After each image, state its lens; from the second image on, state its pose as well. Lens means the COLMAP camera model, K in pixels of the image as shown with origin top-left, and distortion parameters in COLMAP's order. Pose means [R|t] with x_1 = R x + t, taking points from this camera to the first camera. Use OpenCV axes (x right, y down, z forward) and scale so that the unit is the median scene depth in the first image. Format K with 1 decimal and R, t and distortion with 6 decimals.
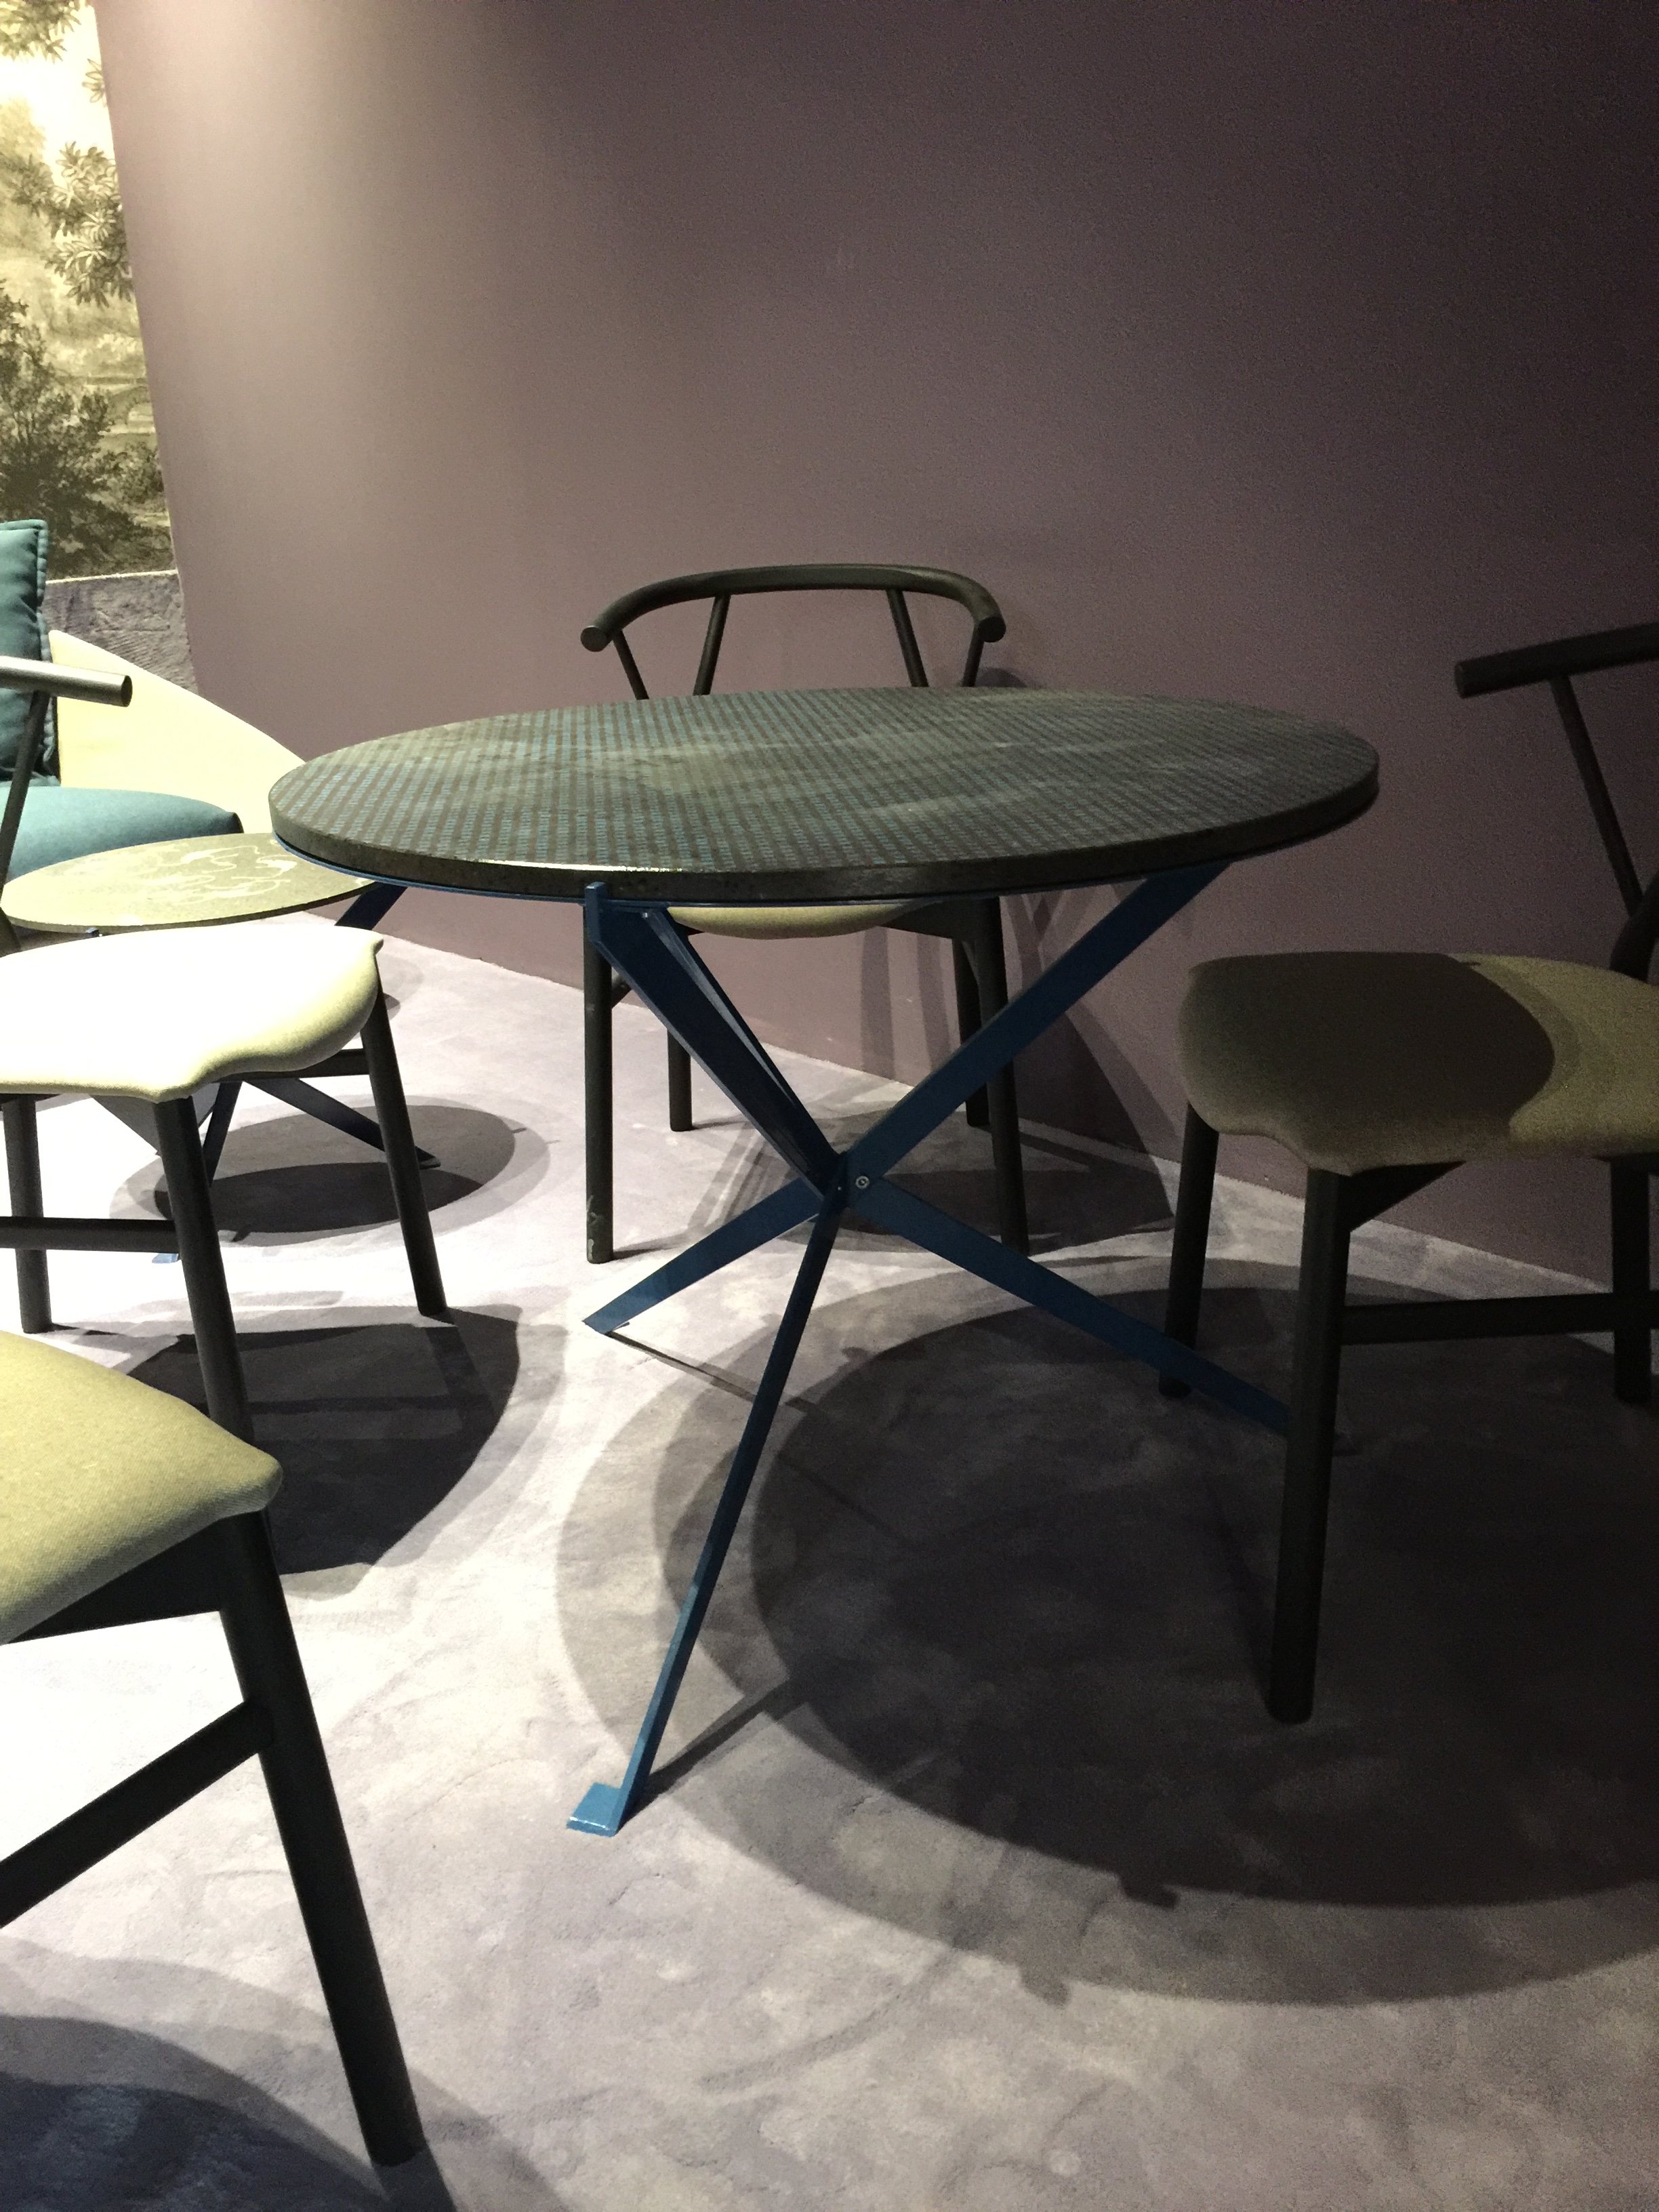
lens RADIAL K [[1856.0, 0, 845.3], [0, 1856.0, 1117.1], [0, 0, 1]] dist [0.063246, -0.086560]
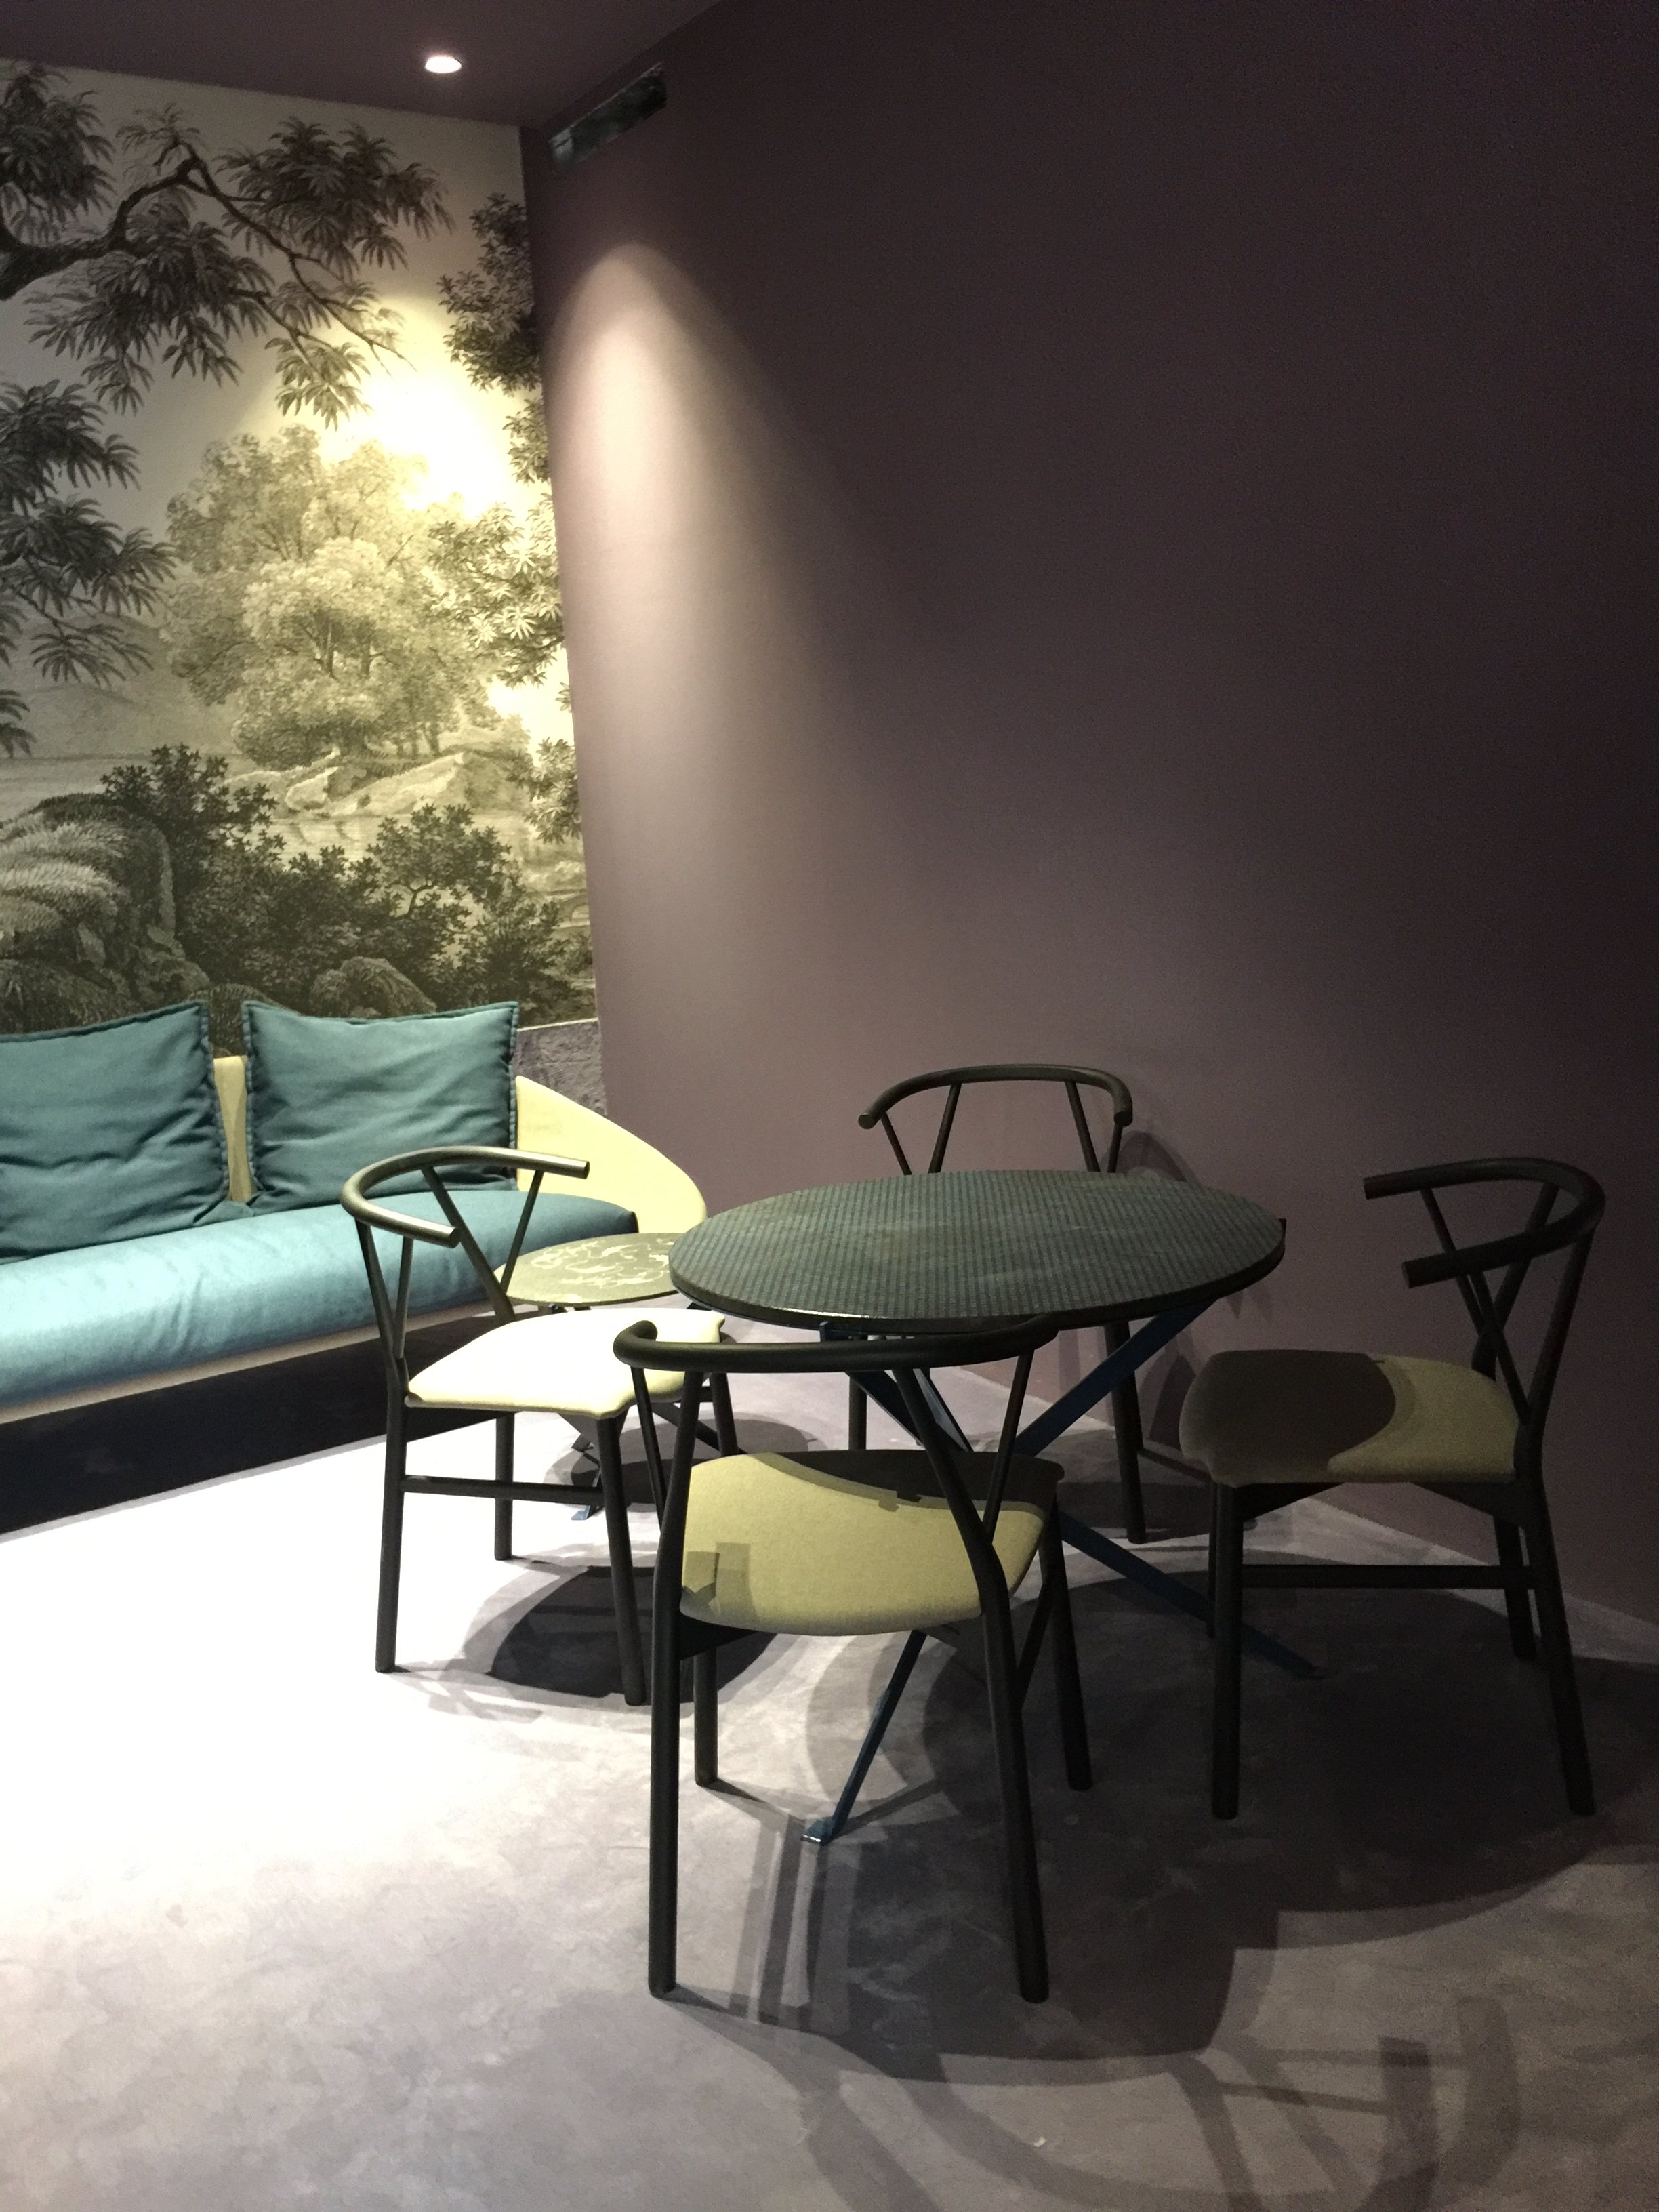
lens RADIAL K [[1856.0, 0, 828.8], [0, 1856.0, 1102.0], [0, 0, 1]] dist [0.063246, -0.086560]
pose [[0.981660, 0.003502, -0.190610, 0.116061], [-0.036170, 0.985093, -0.168180, -0.009755], [0.187180, 0.171989, 0.967152, -0.454259]]
